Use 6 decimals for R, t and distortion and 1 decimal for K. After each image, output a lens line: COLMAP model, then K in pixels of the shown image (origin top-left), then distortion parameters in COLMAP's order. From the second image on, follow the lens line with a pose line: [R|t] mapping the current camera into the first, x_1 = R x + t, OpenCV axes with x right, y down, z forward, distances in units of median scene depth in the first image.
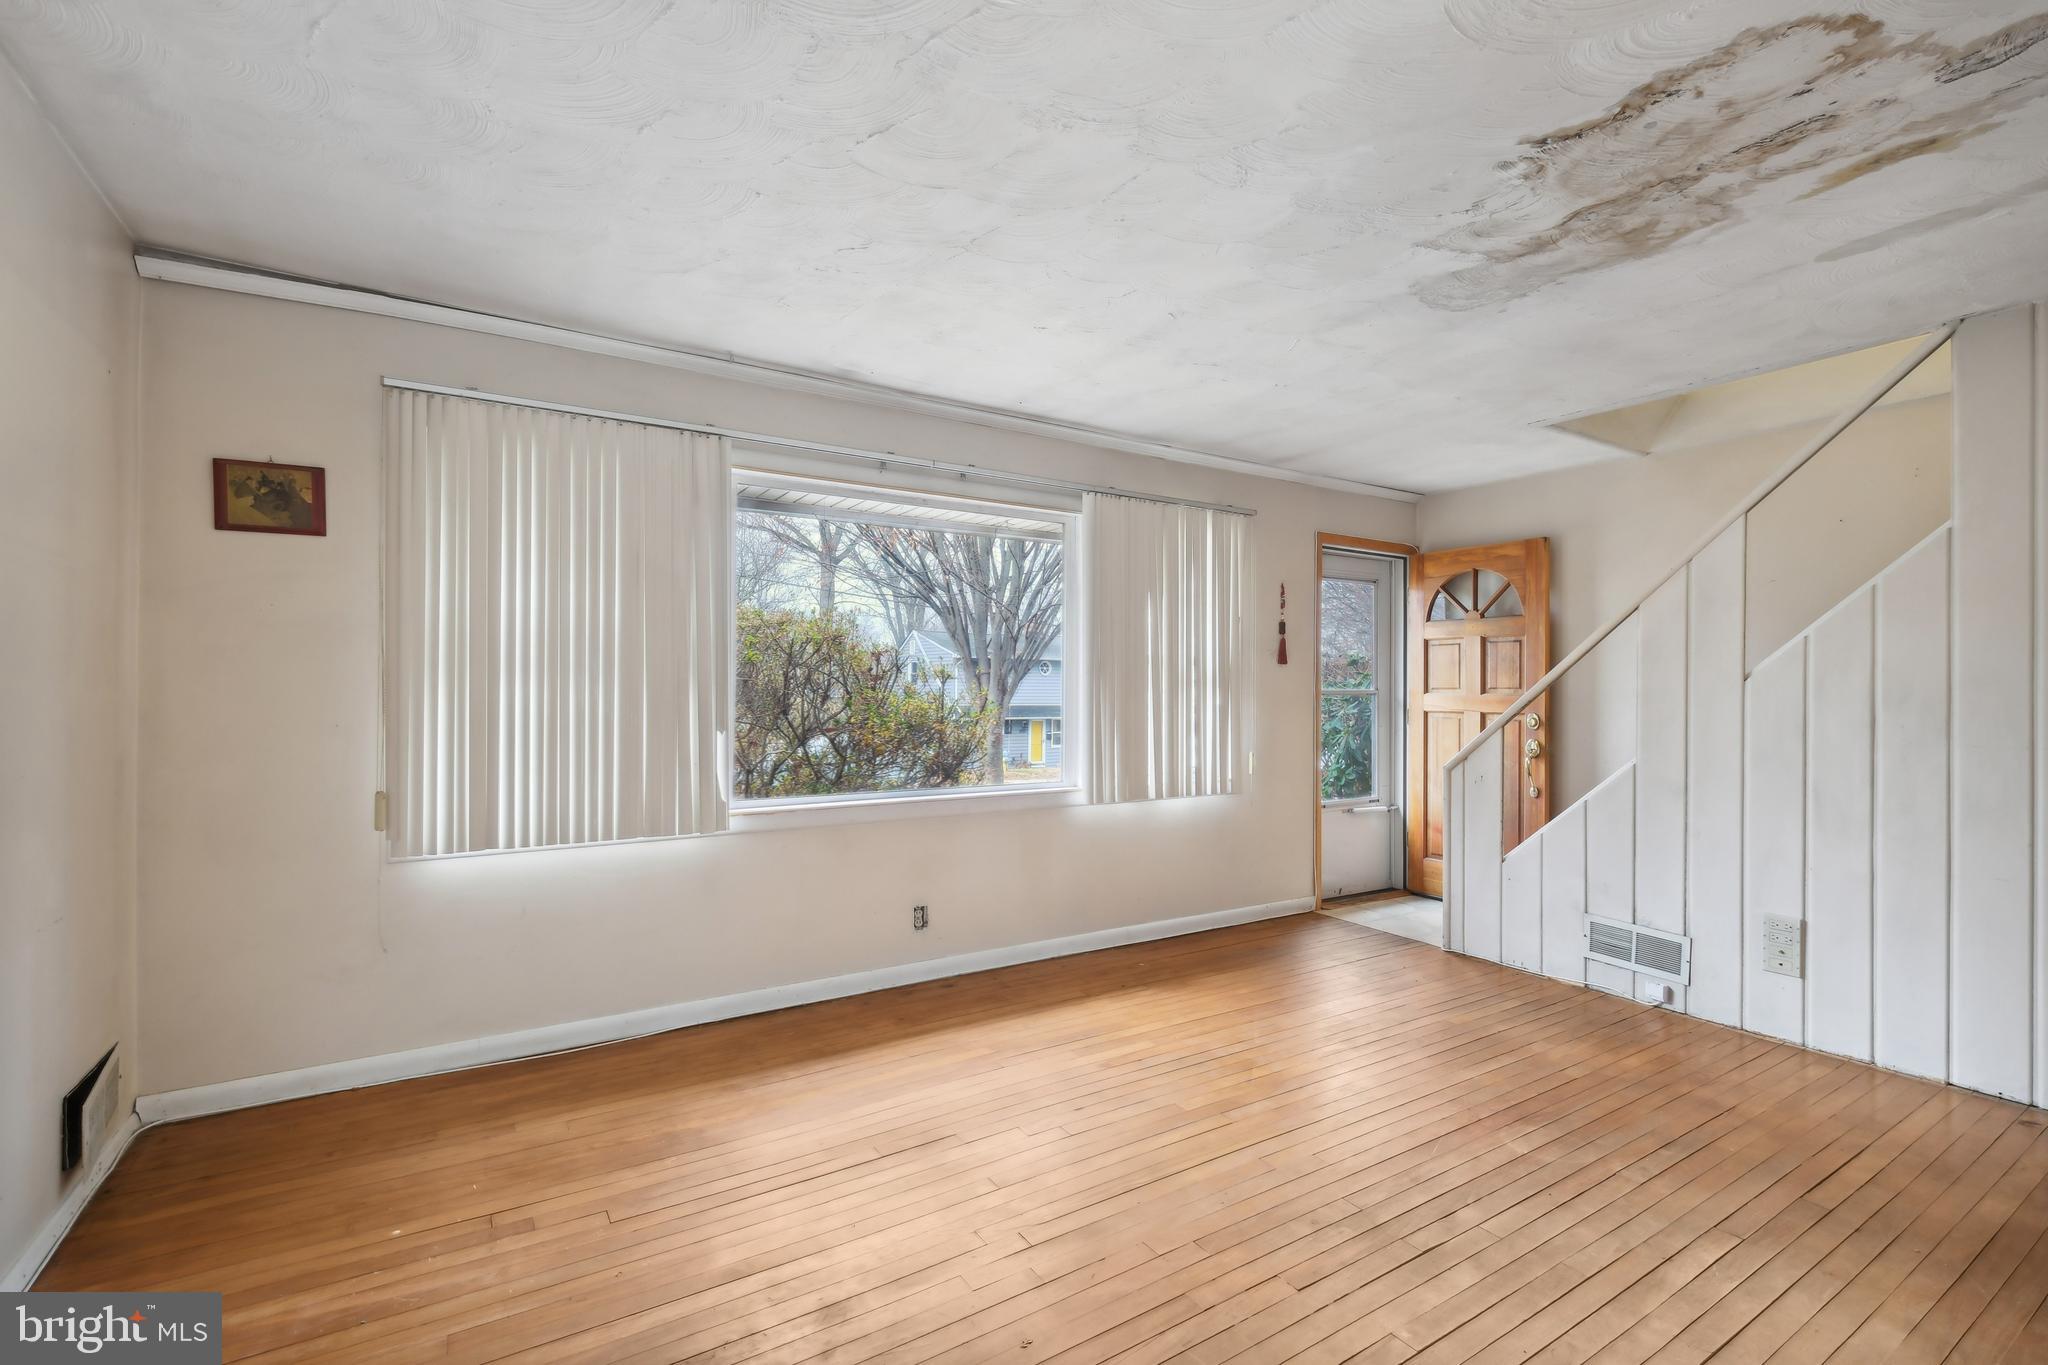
lens RADIAL K [[894.6, 0, 1016.9], [0, 894.6, 687.6], [0, 0, 1]] dist [-0.001307, 0.000369]
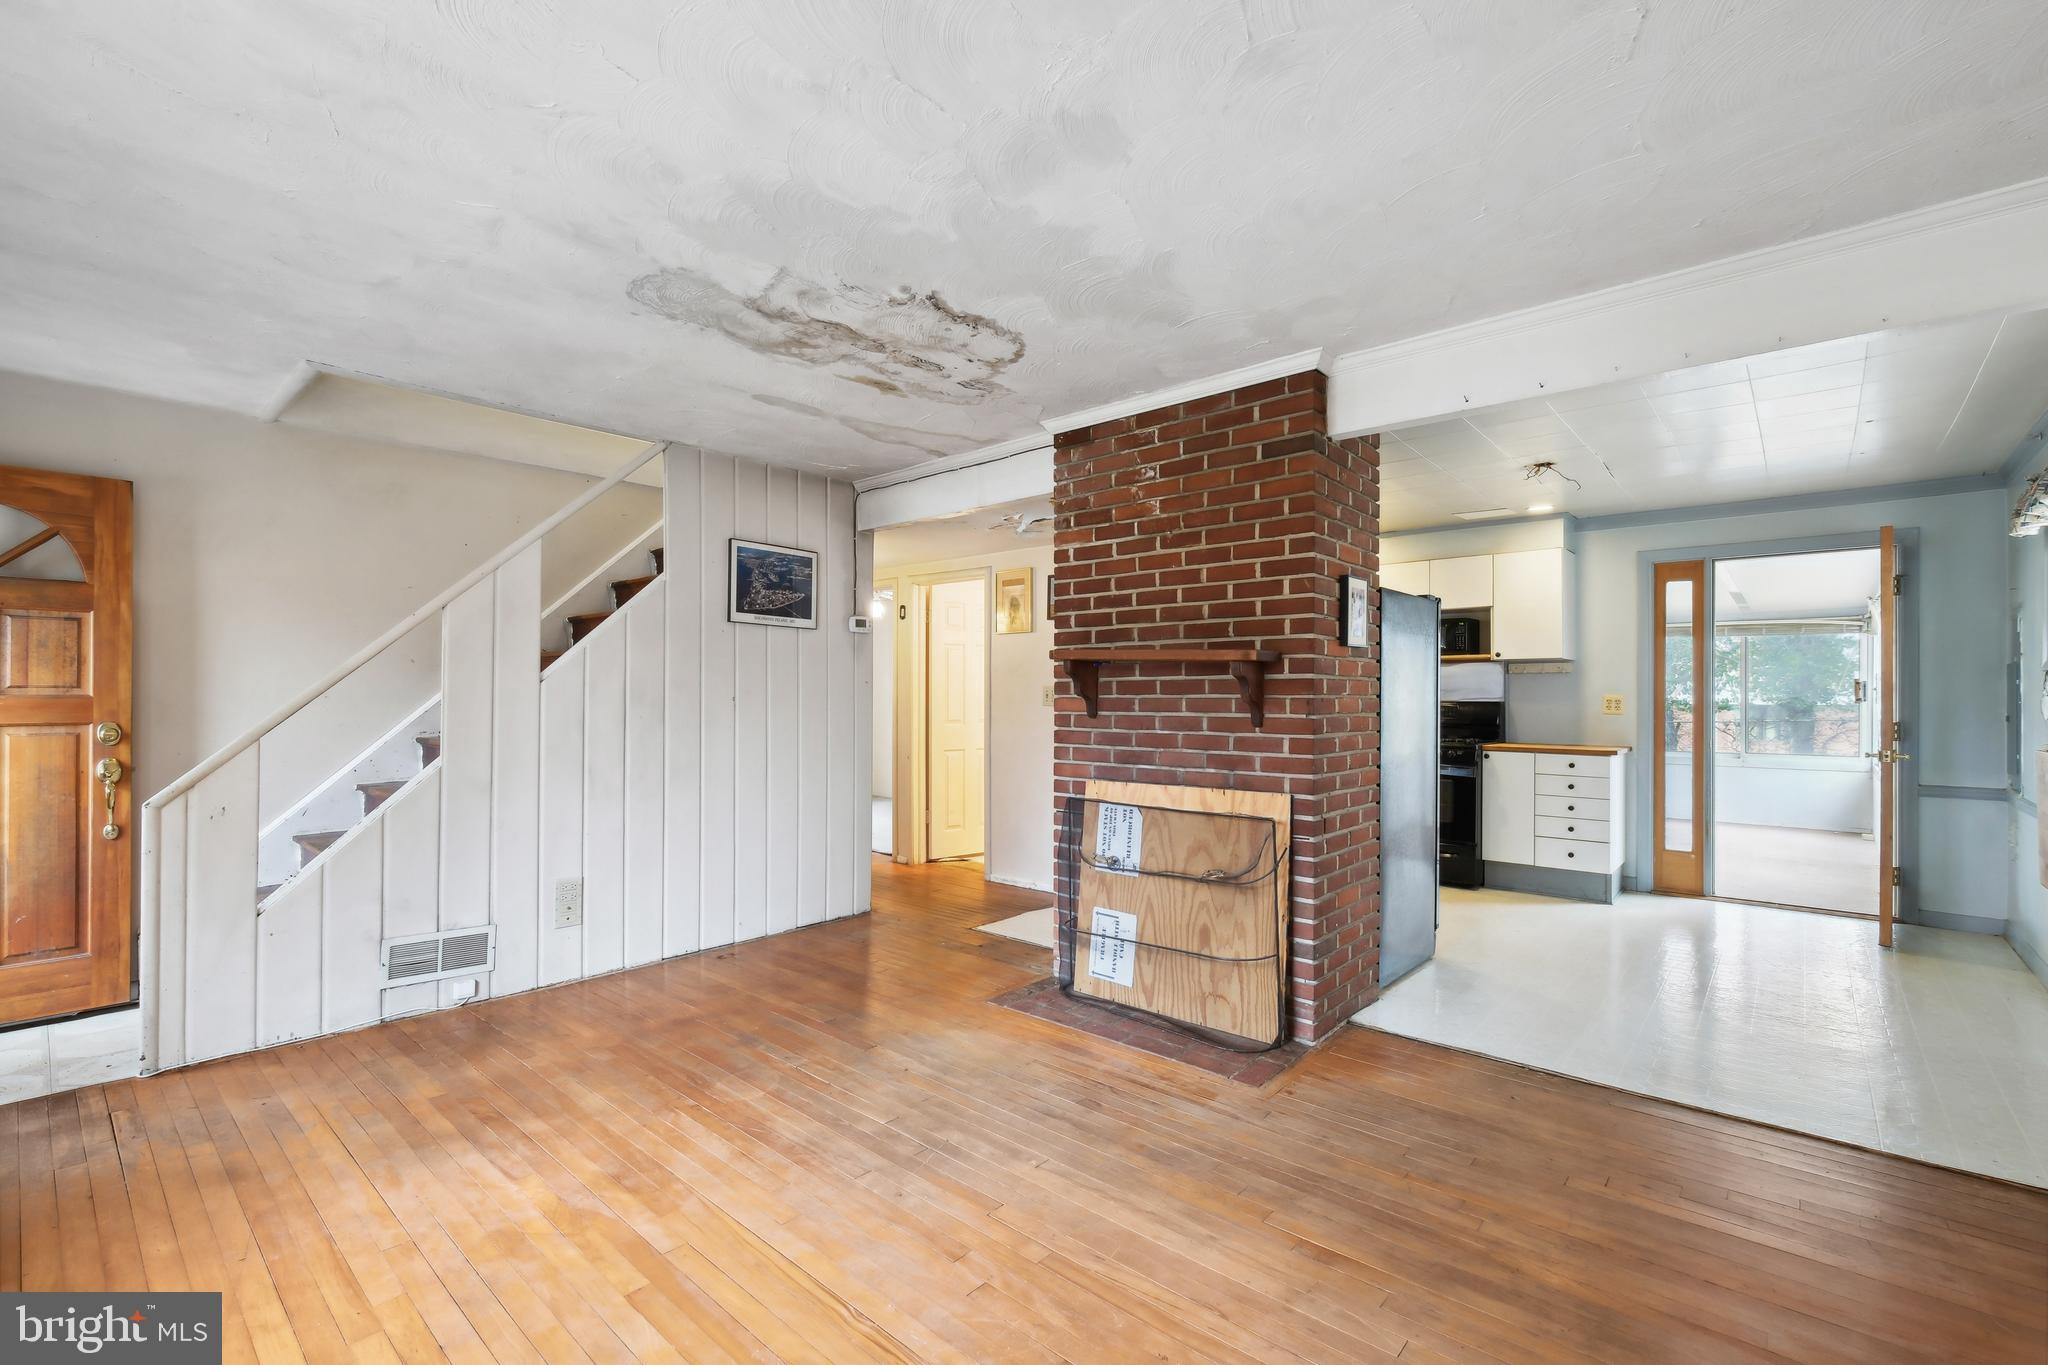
lens RADIAL K [[894.6, 0, 1013.3], [0, 894.6, 689.5], [0, 0, 1]] dist [-0.001307, 0.000369]
pose [[-0.274815, 0.003331, 0.961491, -0.483327], [-0.005122, 0.999975, -0.004928, 0.003357], [-0.961484, -0.006279, -0.274791, 0.776962]]
